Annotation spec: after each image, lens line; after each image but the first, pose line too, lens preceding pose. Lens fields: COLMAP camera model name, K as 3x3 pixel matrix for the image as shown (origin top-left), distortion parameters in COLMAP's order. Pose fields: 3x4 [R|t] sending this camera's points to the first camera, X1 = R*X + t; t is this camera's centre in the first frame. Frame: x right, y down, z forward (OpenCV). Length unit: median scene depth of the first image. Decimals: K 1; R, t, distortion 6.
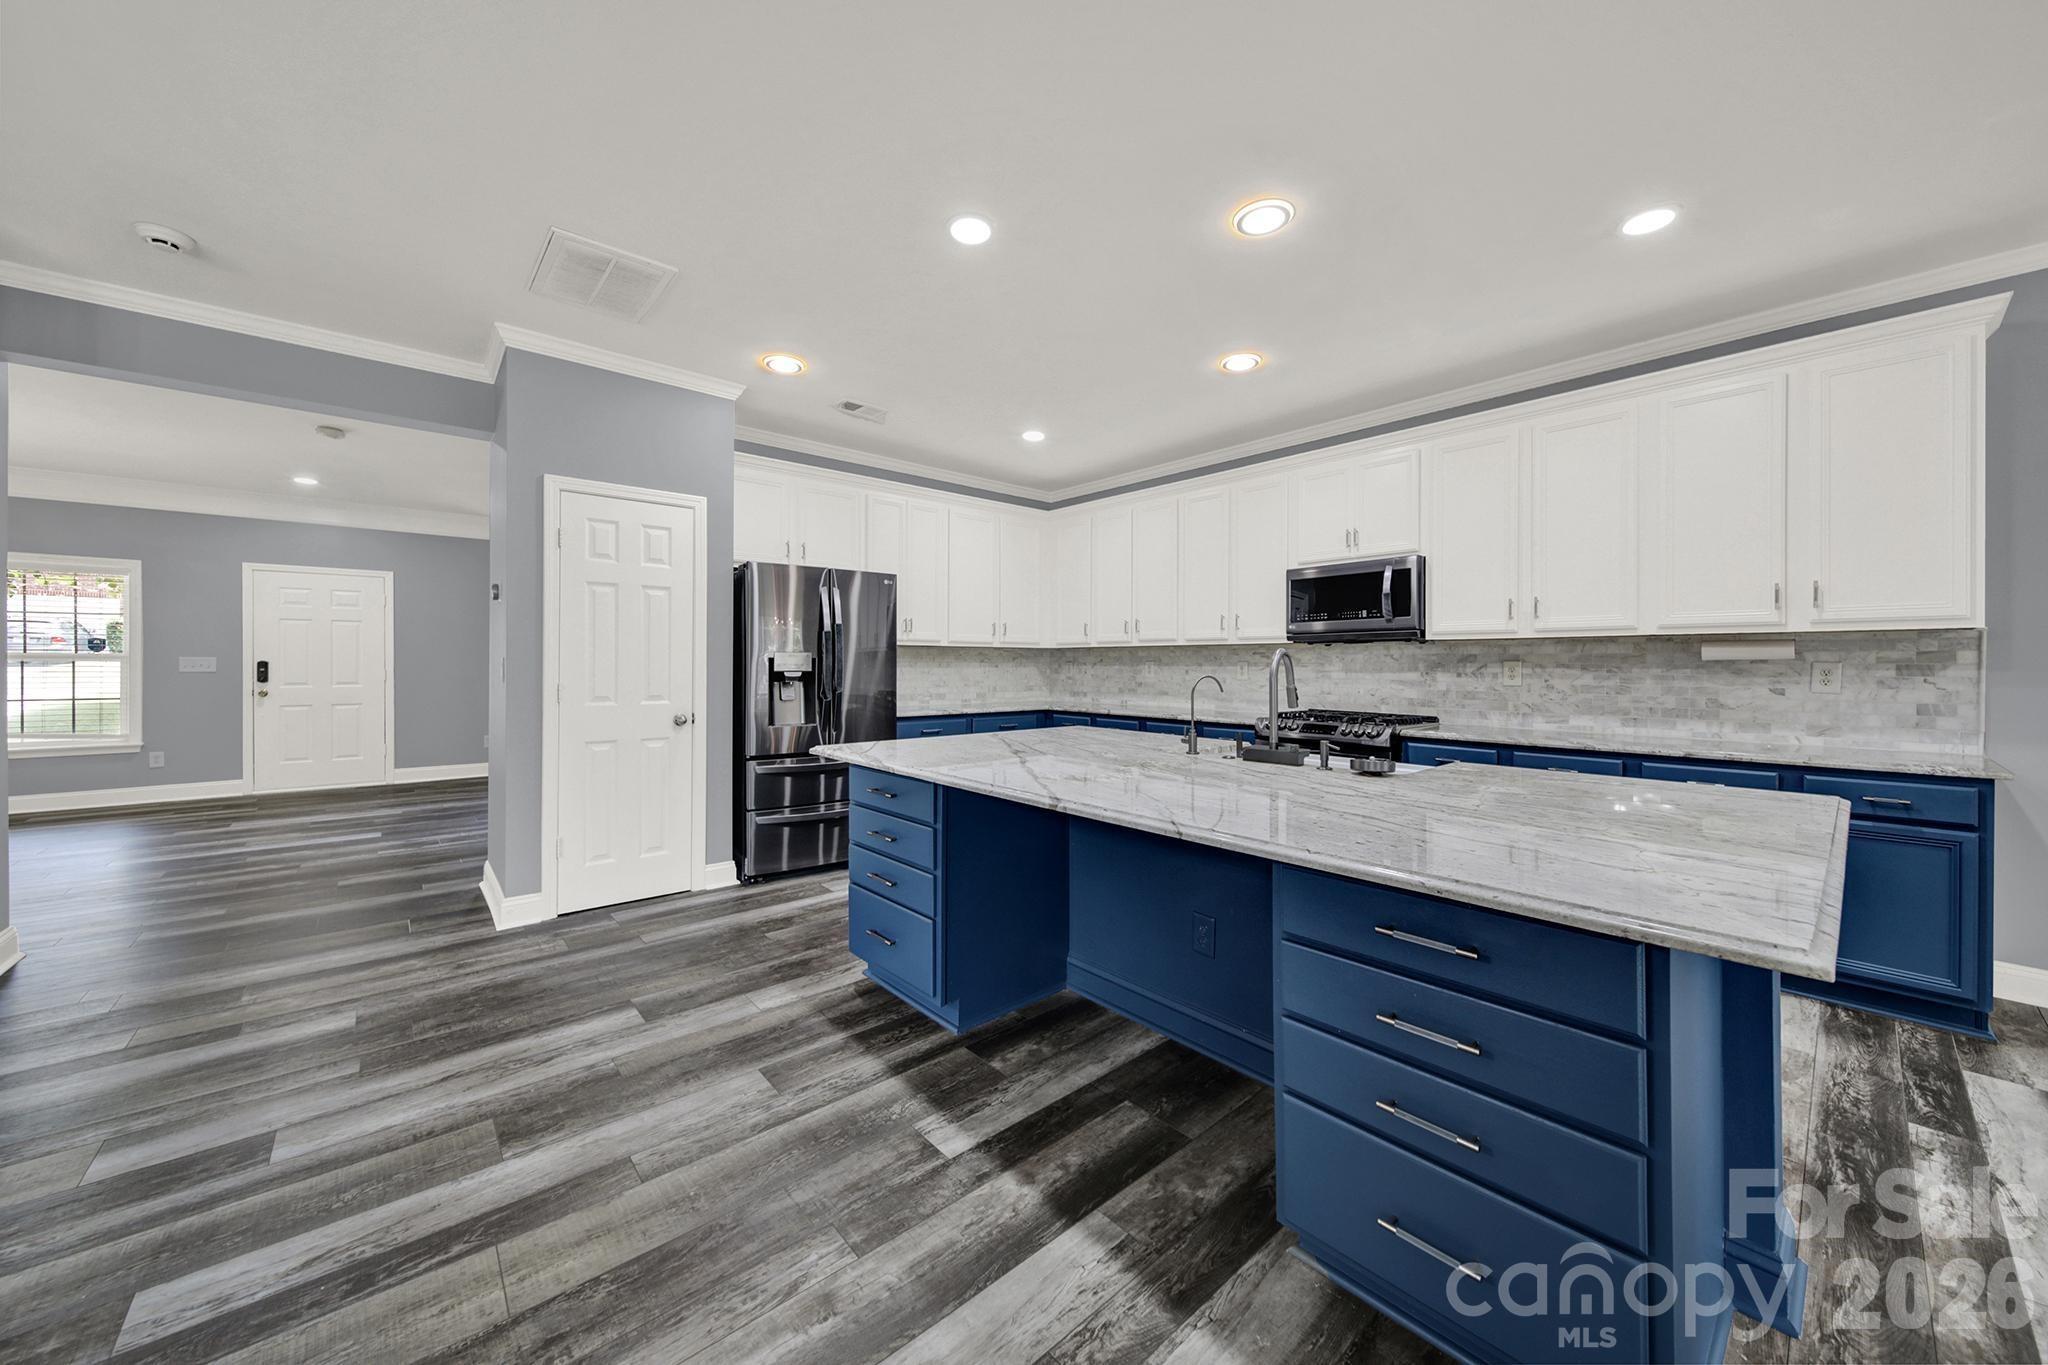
lens RADIAL K [[725.2, 0, 1025.9], [0, 725.2, 668.5], [0, 0, 1]] dist [0.001770, -0.001689]
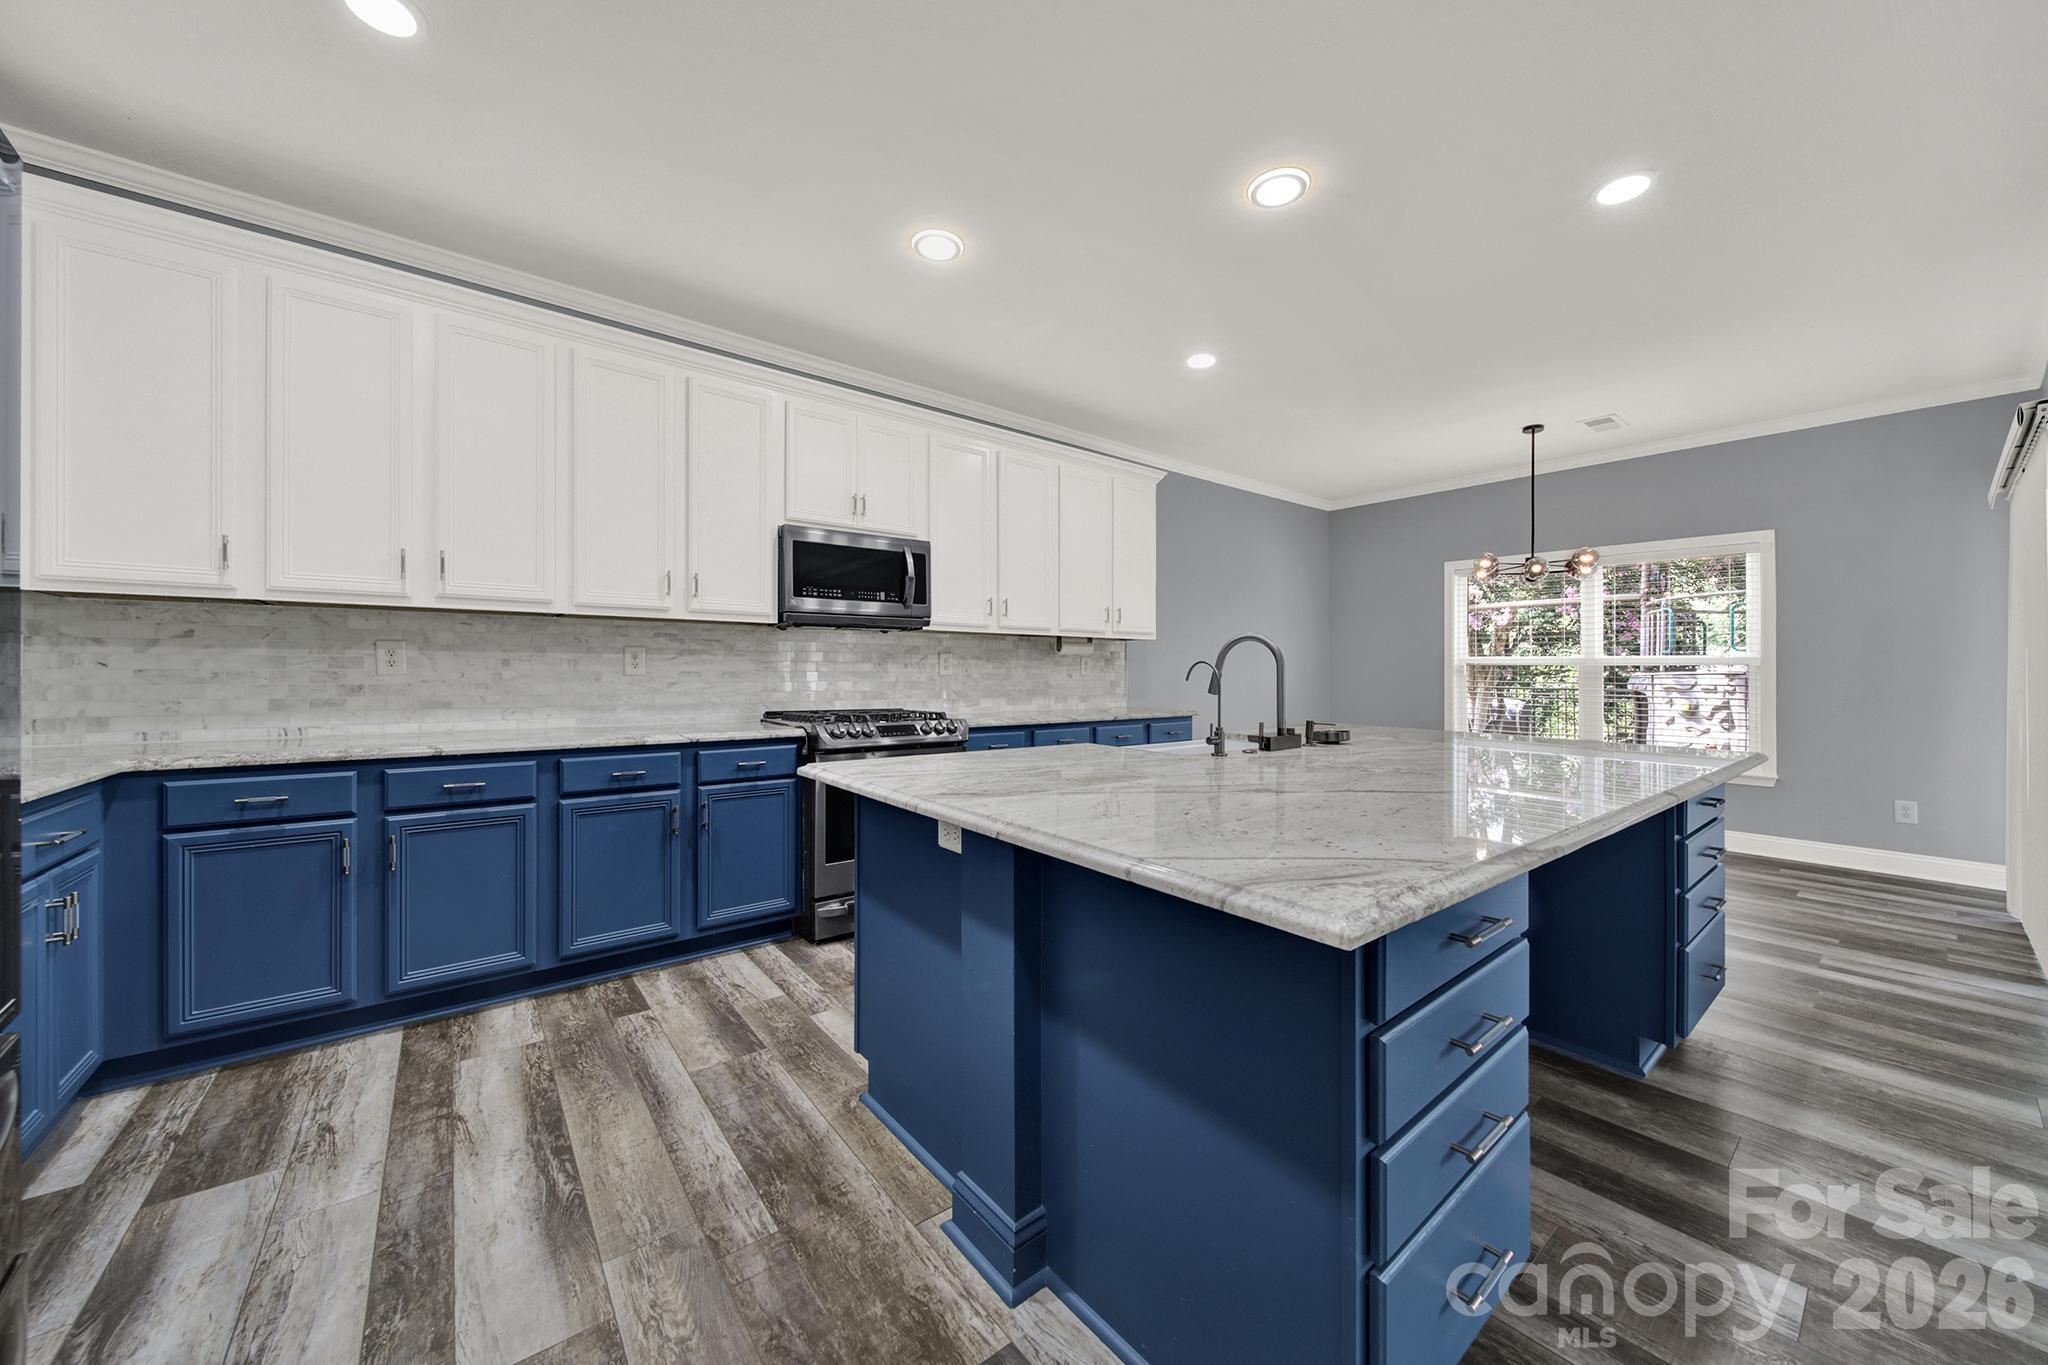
lens RADIAL K [[725.2, 0, 1017.7], [0, 725.2, 666.7], [0, 0, 1]] dist [0.001770, -0.001689]
pose [[0.056119, 0.002128, 0.998422, -0.502292], [0.001322, 0.999997, -0.002205, 0.015664], [-0.998423, 0.001443, 0.056116, 0.987619]]
